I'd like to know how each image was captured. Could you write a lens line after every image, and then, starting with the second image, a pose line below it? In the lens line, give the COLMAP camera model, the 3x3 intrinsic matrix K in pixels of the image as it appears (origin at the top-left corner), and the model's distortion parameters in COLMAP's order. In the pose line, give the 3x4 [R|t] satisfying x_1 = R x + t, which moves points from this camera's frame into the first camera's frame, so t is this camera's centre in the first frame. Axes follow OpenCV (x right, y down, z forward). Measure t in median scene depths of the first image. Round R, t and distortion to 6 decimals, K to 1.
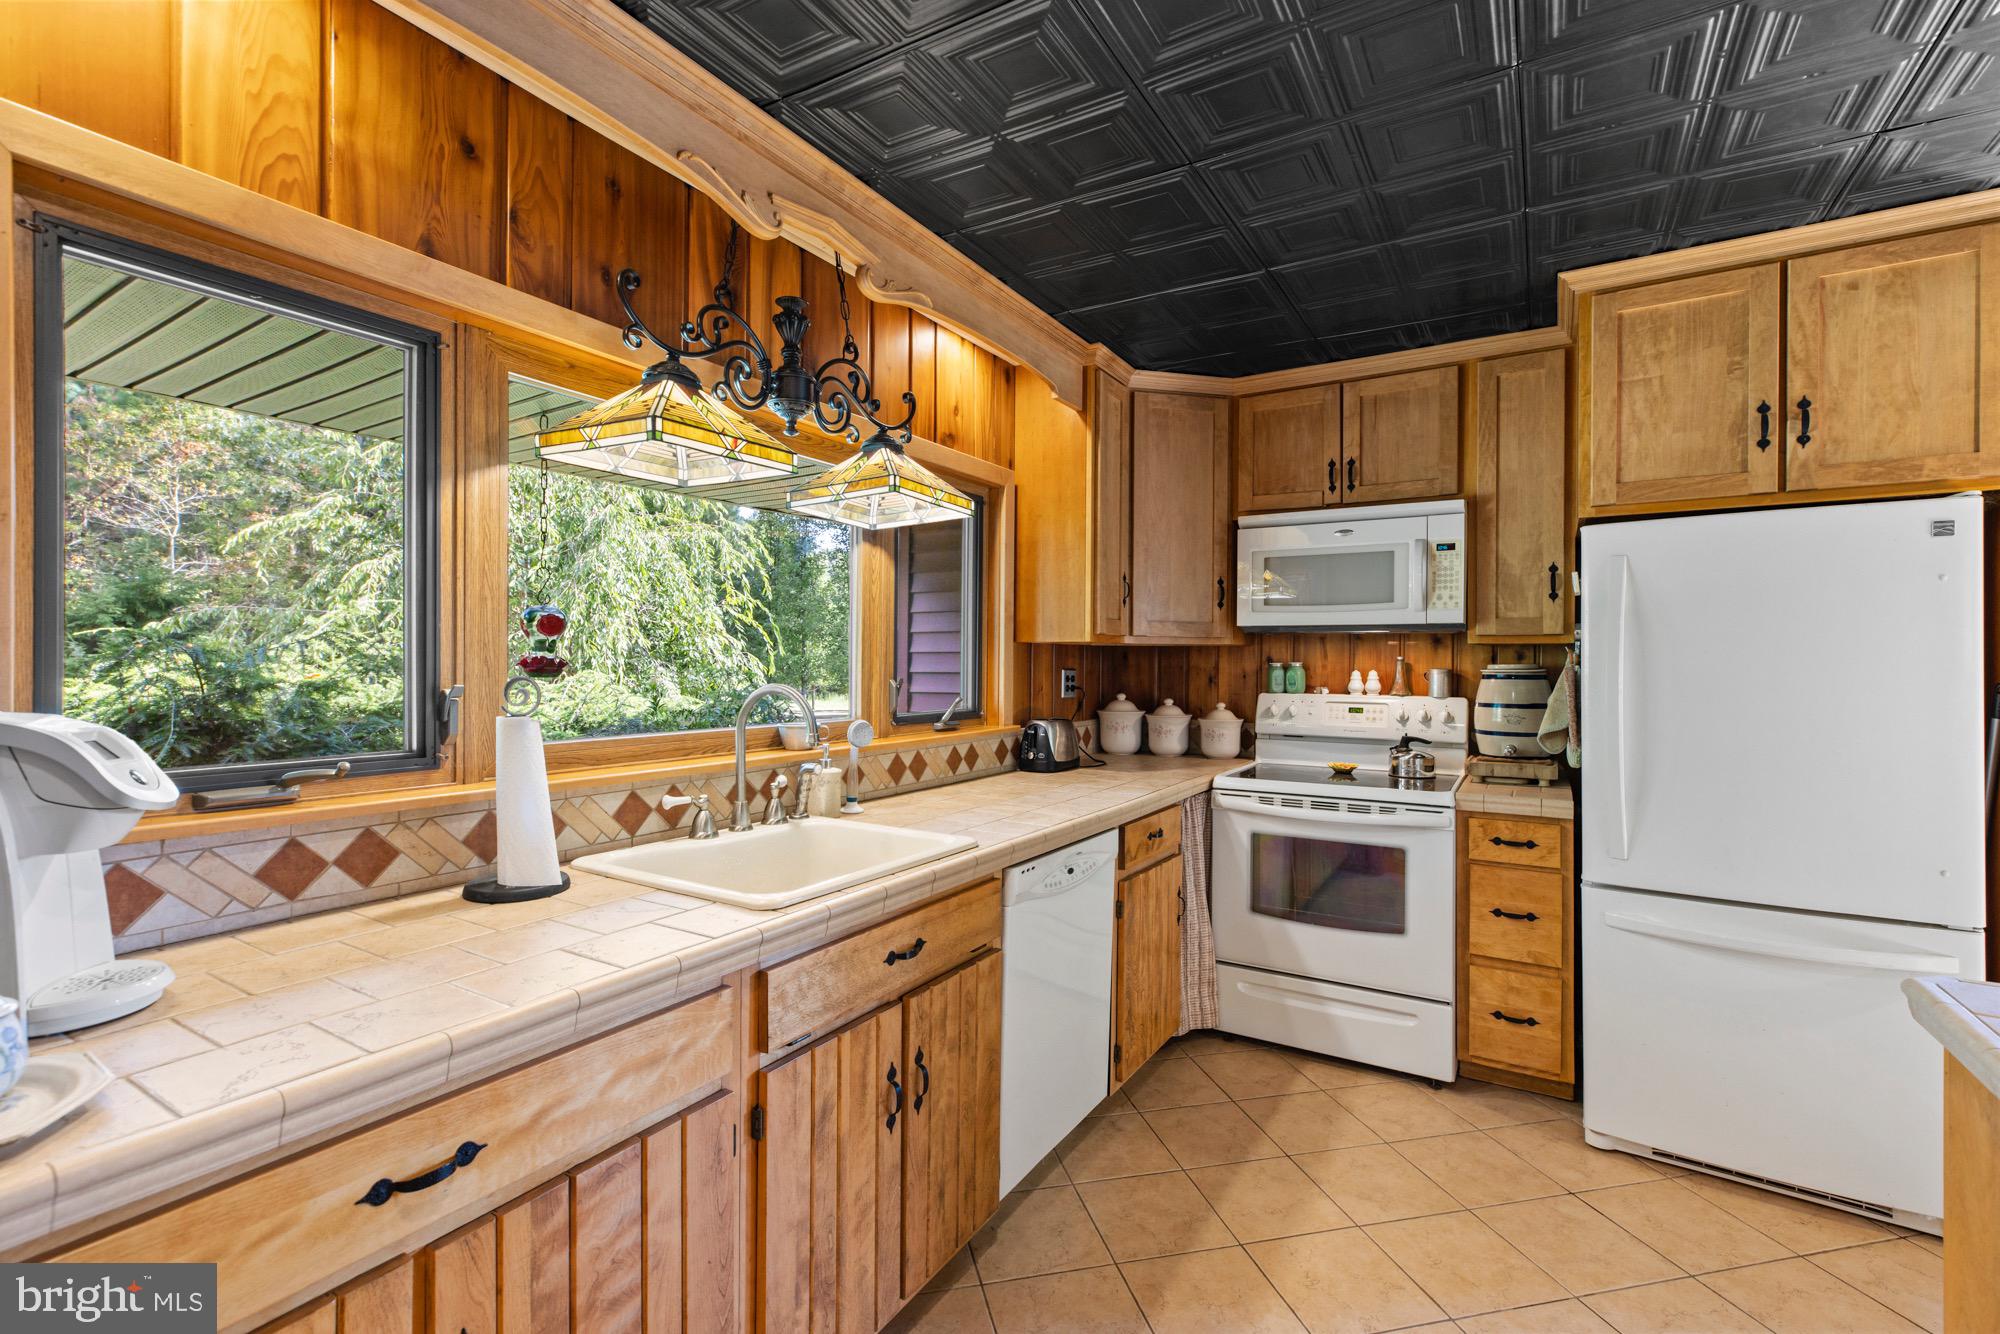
lens RADIAL K [[897.7, 0, 998.4], [0, 897.7, 662.1], [0, 0, 1]] dist [0.005388, -0.000863]
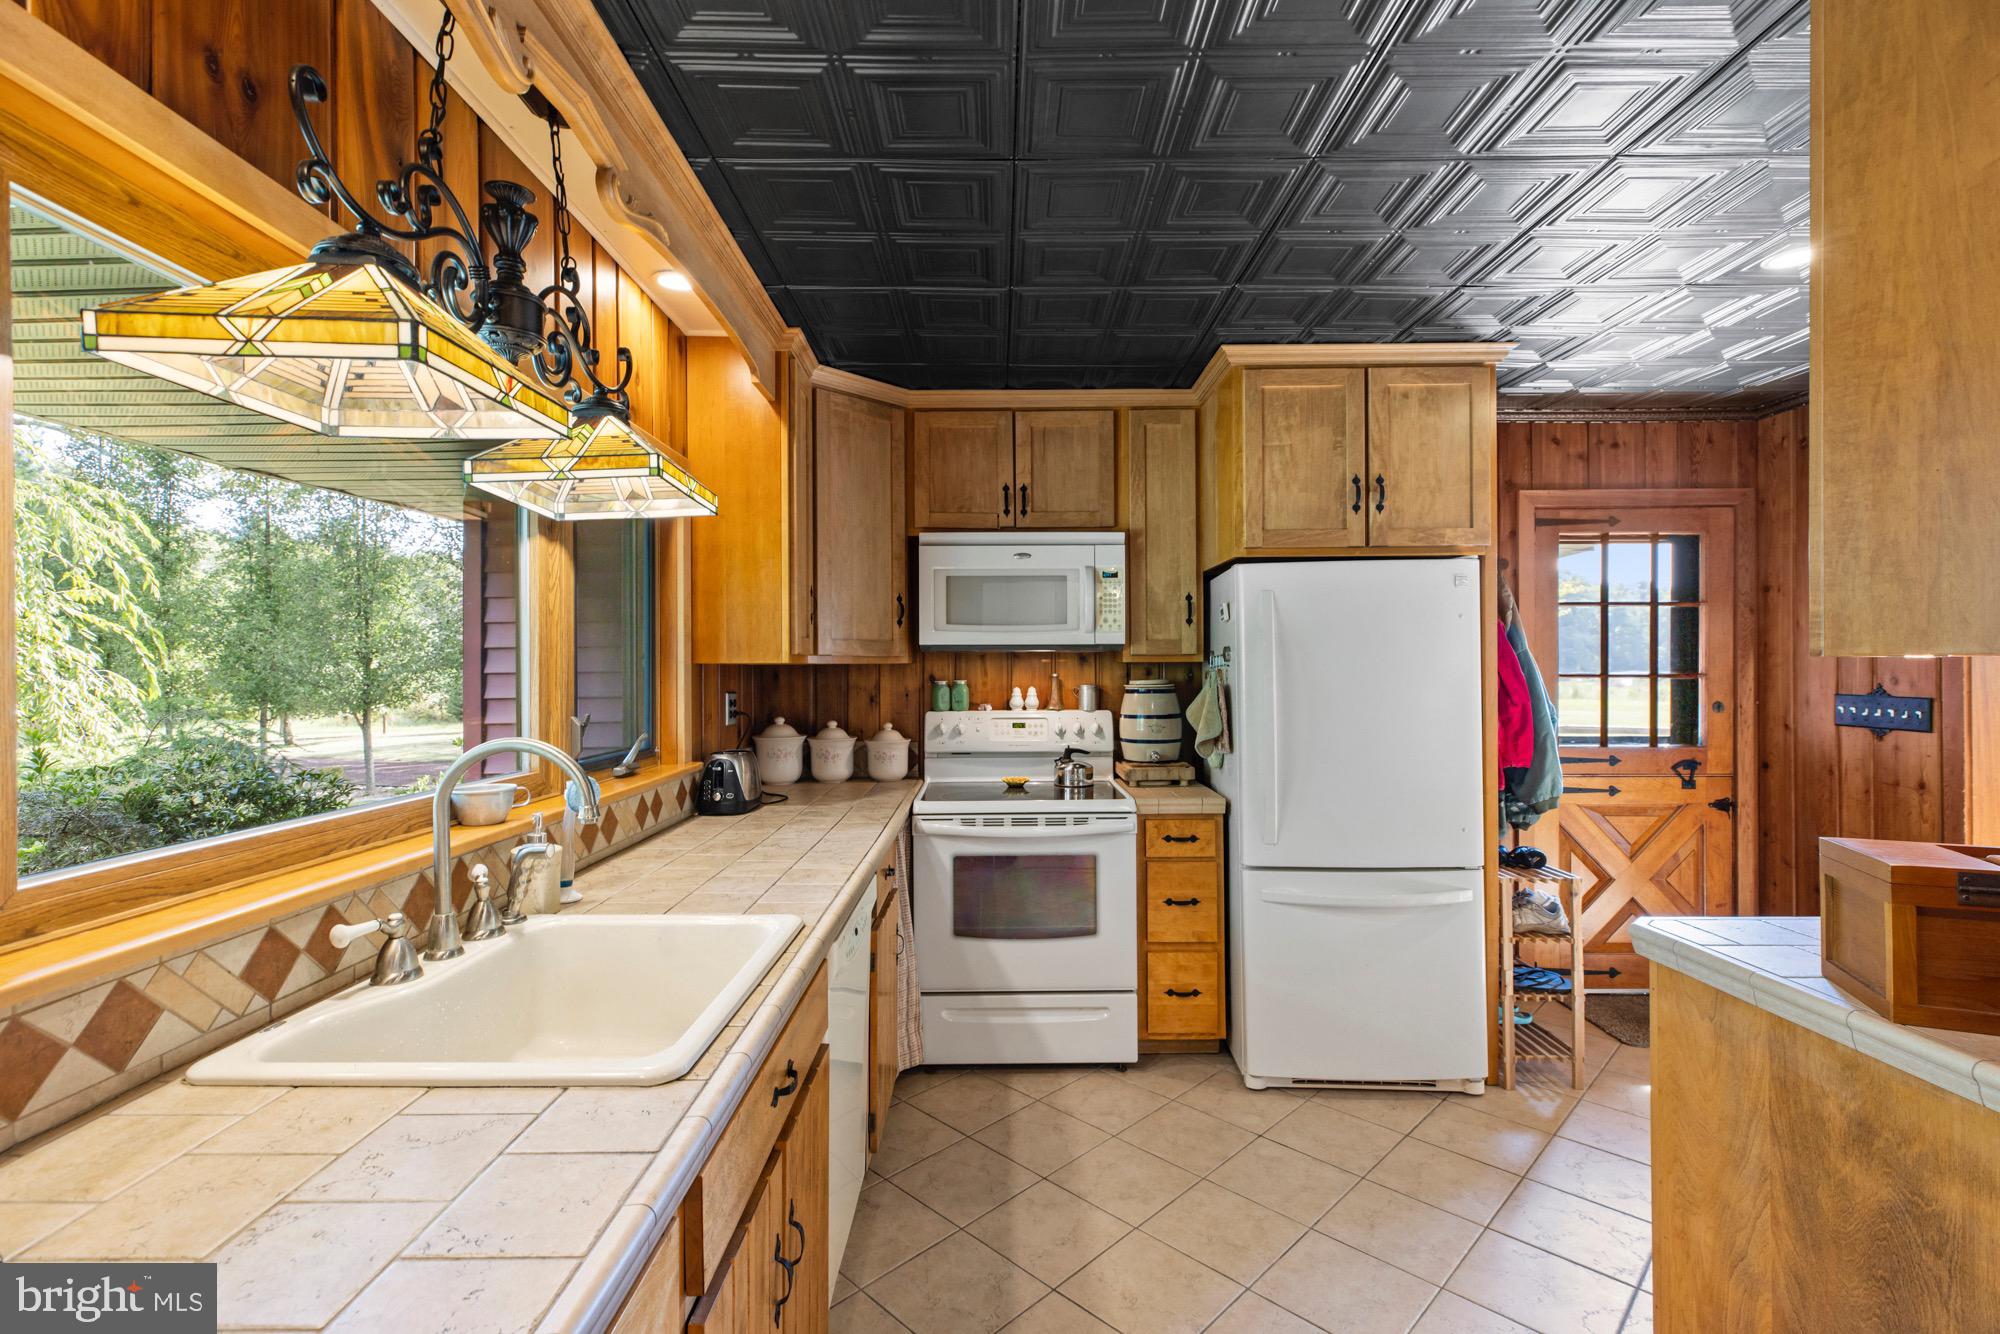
lens RADIAL K [[897.7, 0, 1000.8], [0, 897.7, 668.9], [0, 0, 1]] dist [0.005388, -0.000863]
pose [[0.848576, -0.011383, 0.528951, -0.222145], [0.011761, 0.999927, 0.002651, -0.019719], [-0.528943, 0.003971, 0.848648, 0.158982]]
